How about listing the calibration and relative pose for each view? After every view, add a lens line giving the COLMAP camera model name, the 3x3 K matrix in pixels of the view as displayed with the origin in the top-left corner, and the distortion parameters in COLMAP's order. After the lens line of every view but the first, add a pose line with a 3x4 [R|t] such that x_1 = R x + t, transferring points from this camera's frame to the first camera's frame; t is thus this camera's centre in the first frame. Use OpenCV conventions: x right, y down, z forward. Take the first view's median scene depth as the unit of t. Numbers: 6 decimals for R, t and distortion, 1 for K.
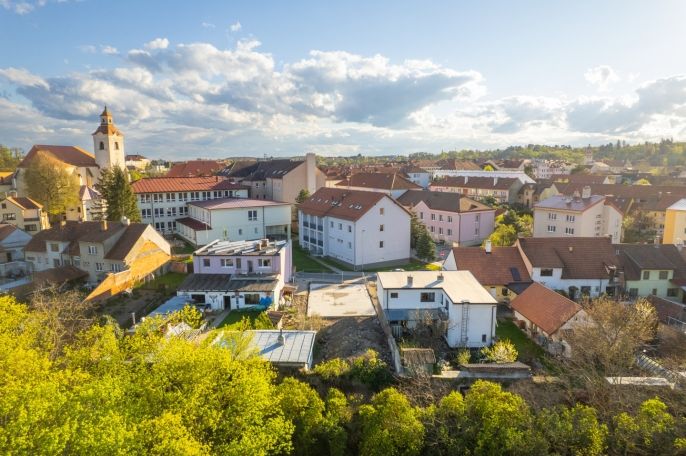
lens RADIAL K [[436.6, 0, 345.6], [0, 436.6, 237.0], [0, 0, 1]] dist [-0.073955, 0.062607]
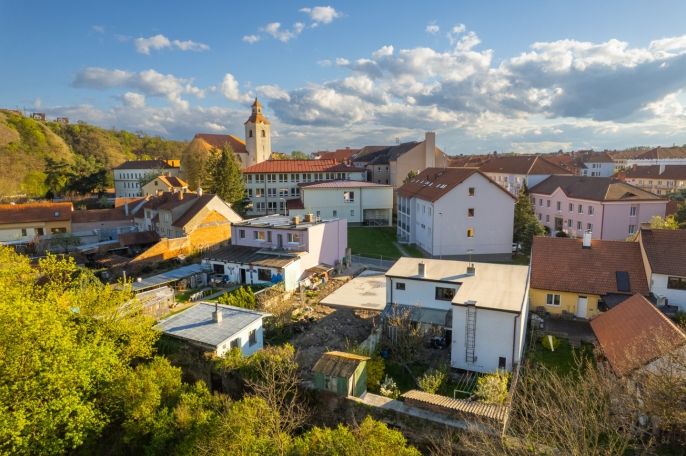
lens RADIAL K [[436.6, 0, 345.6], [0, 436.6, 237.0], [0, 0, 1]] dist [-0.073955, 0.062607]
pose [[0.904424, 0.064885, -0.421672, 0.282846], [-0.063838, 0.997822, 0.016616, 0.034812], [0.421832, 0.011891, 0.906596, 0.226038]]
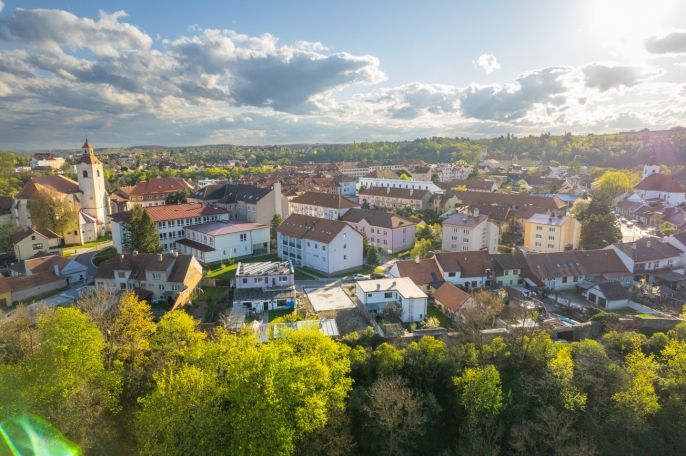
lens RADIAL K [[437.3, 0, 346.6], [0, 437.3, 228.4], [0, 0, 1]] dist [-0.071976, 0.062747]
pose [[0.979170, -0.036391, 0.199754, -0.264271], [0.033723, 0.999291, 0.016742, -0.137816], [-0.200221, -0.009657, 0.979703, -0.570128]]
